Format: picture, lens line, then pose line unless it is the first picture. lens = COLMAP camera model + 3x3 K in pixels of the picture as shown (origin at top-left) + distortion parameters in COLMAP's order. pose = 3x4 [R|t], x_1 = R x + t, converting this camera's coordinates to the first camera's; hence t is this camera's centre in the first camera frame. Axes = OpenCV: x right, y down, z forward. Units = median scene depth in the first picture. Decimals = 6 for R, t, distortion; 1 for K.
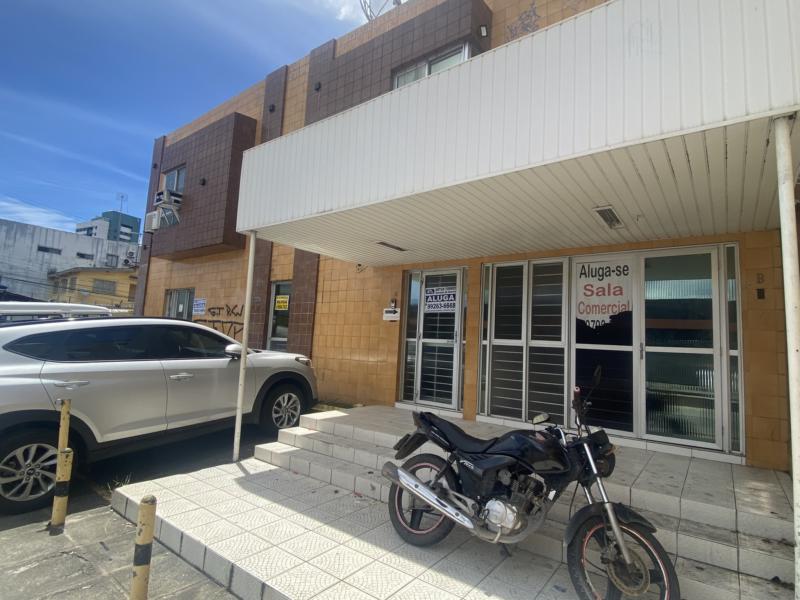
lens RADIAL K [[424.7, 0, 401.4], [0, 424.7, 297.8], [0, 0, 1]] dist [0.005709, -0.012916]
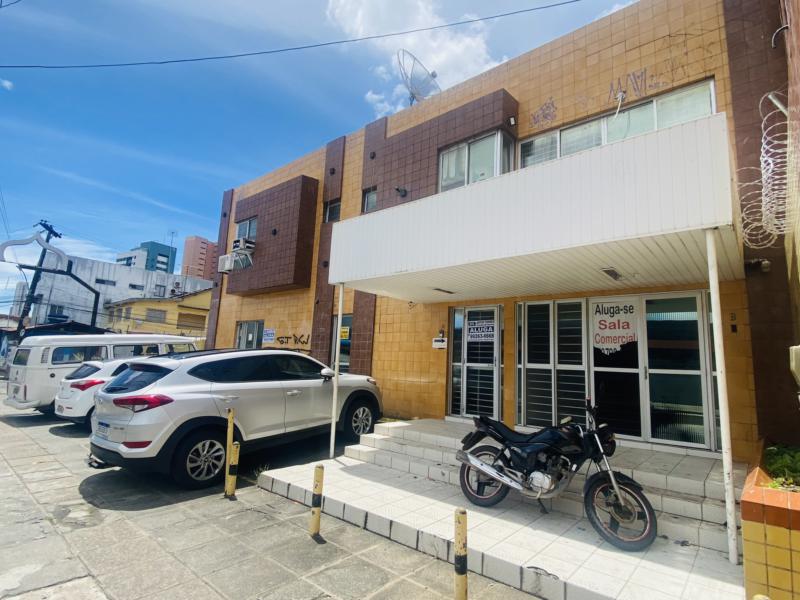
lens RADIAL K [[424.7, 0, 399.7], [0, 424.7, 299.0], [0, 0, 1]] dist [0.005709, -0.012916]
pose [[0.998296, -0.014971, -0.056408, -0.090583], [0.012197, 0.998714, -0.049205, -0.038409], [0.057073, 0.048433, 0.997195, -0.301177]]
